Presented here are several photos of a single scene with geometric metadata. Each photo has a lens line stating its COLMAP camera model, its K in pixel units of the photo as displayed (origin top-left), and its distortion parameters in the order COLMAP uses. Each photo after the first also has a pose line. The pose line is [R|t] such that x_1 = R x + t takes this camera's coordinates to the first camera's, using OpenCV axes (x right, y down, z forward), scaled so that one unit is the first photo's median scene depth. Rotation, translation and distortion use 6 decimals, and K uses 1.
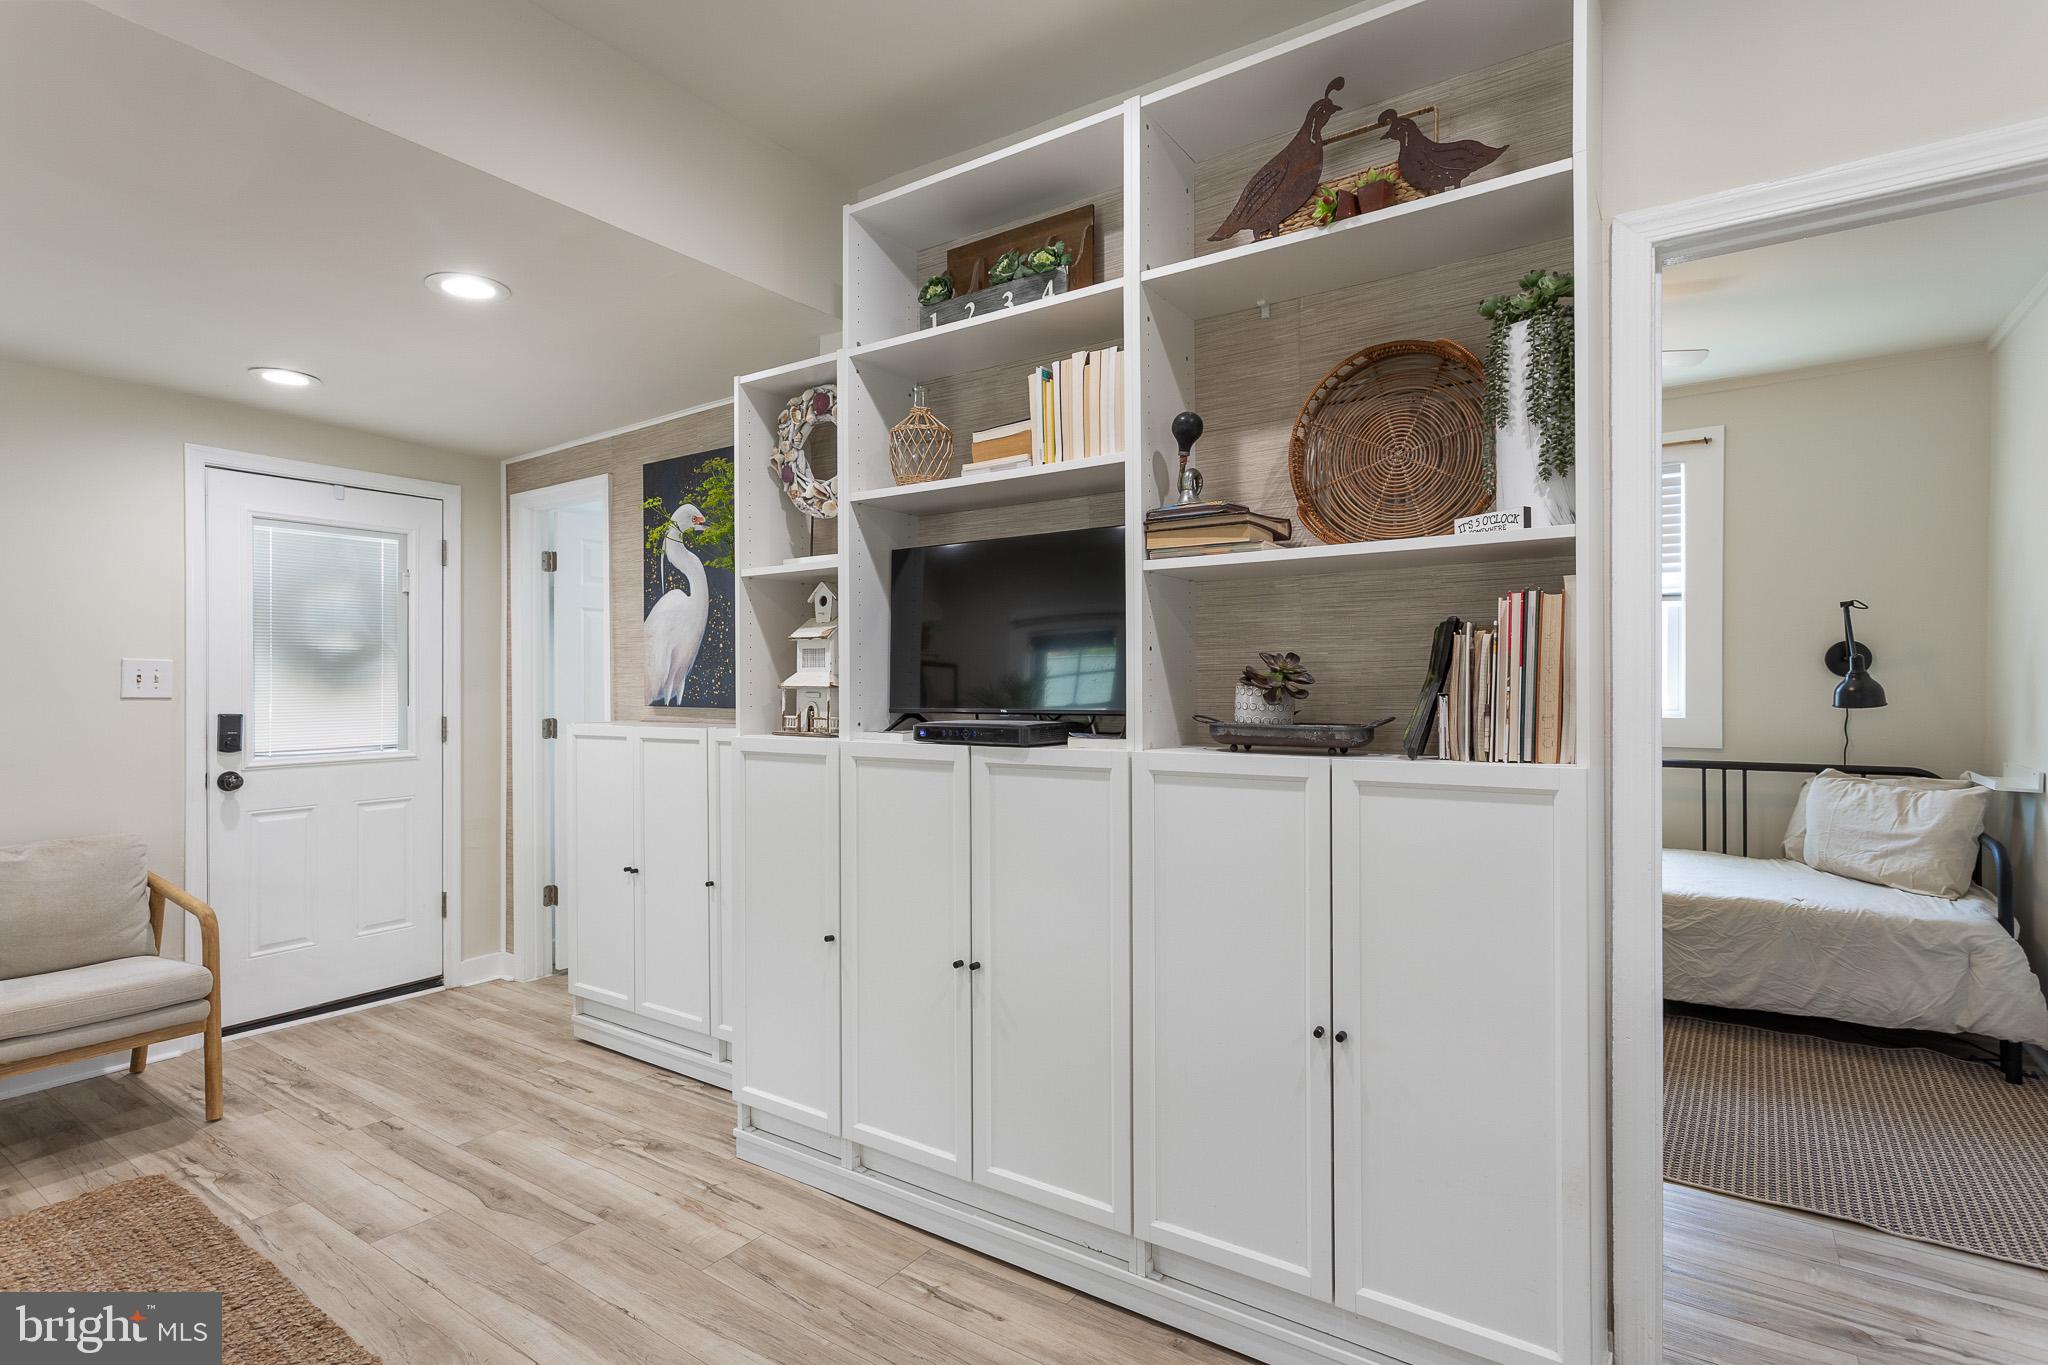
lens RADIAL K [[1002.1, 0, 1019.6], [0, 1002.1, 685.4], [0, 0, 1]] dist [-0.001030, -0.000115]
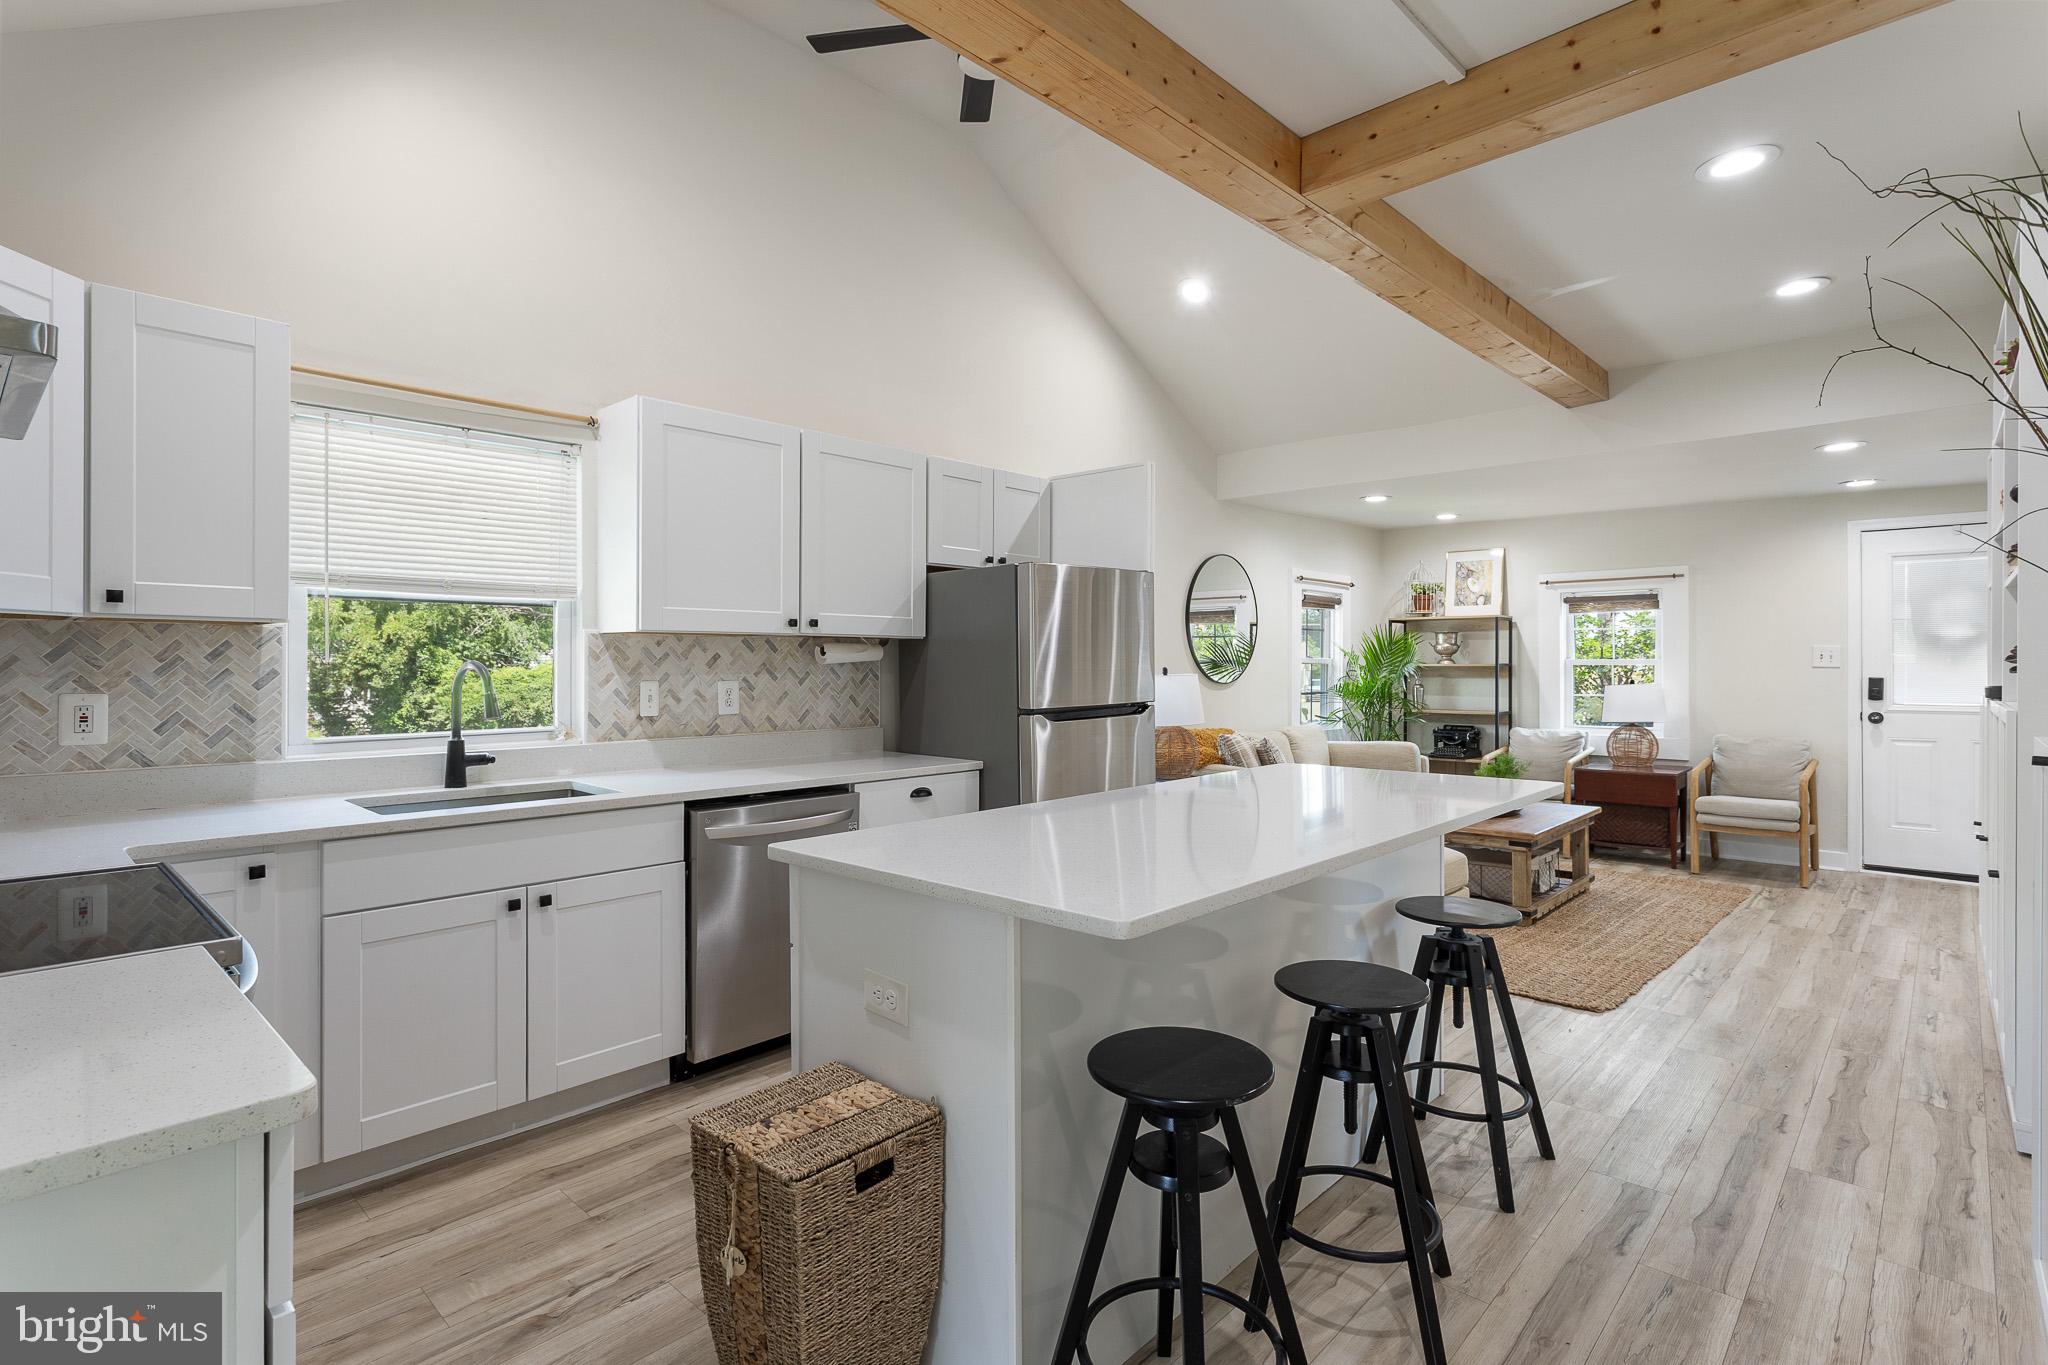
lens RADIAL K [[994.5, 0, 1015.5], [0, 994.5, 664.0], [0, 0, 1]] dist [0.005603, 0.000126]
pose [[-0.149146, 0.005602, -0.988799, 1.077197], [-0.002245, 0.999979, 0.006004, -0.000709], [0.988813, 0.003116, -0.149130, -0.168319]]
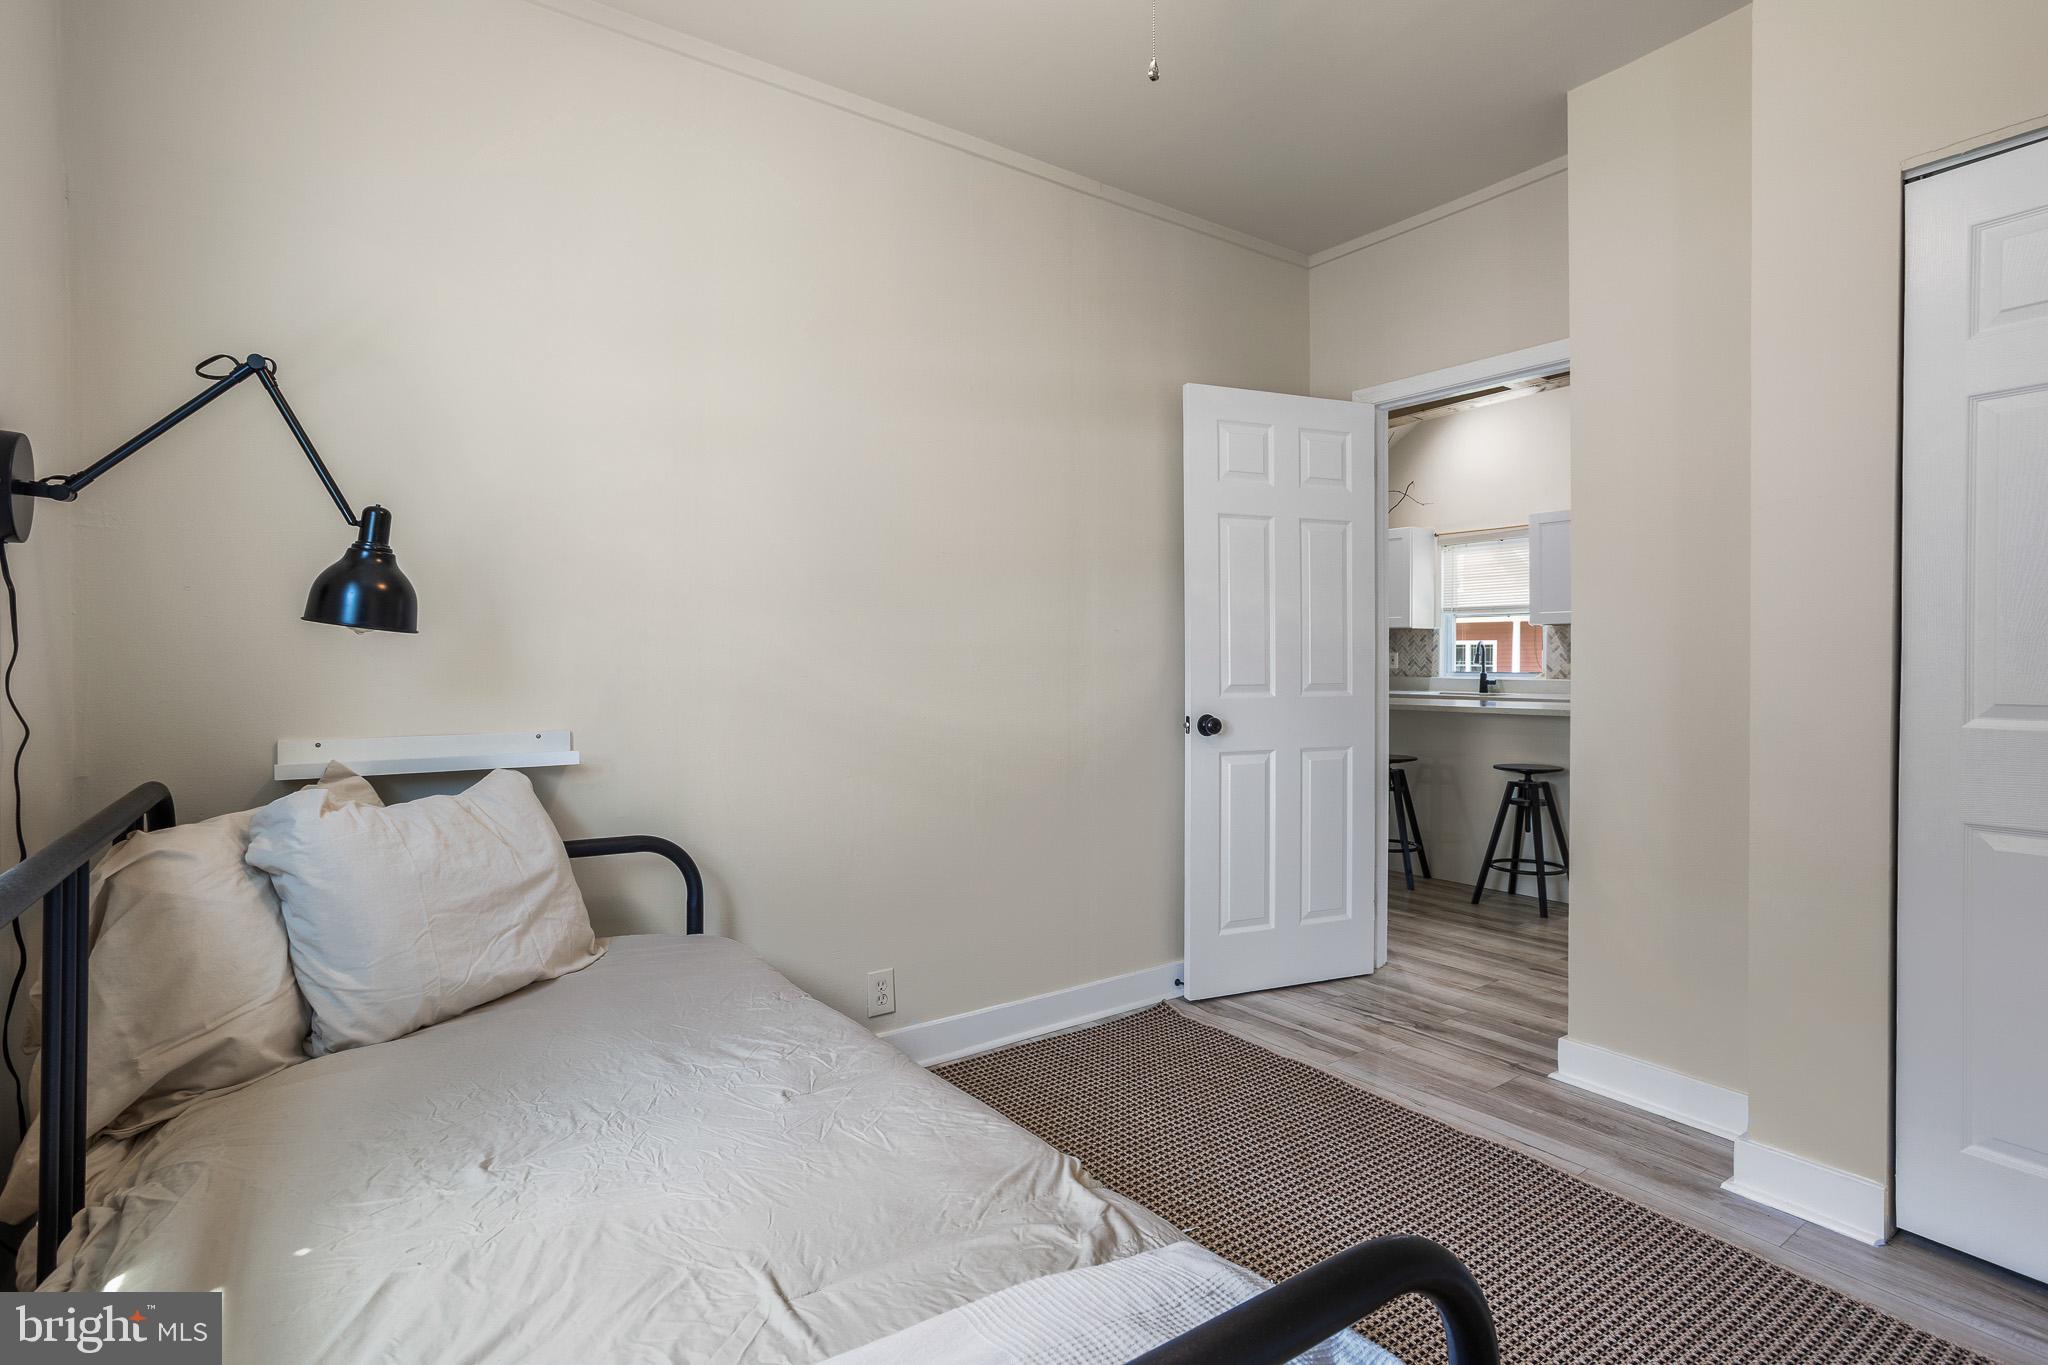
lens RADIAL K [[993.1, 0, 1024.0], [0, 993.1, 682.5], [0, 0, 1]] dist [-0.034004, 0.000072]
pose [[-0.938288, -0.004205, 0.345828, 0.492913], [0.004098, 0.999721, 0.023275, 0.038537], [-0.345830, 0.023256, -0.938009, 1.462483]]
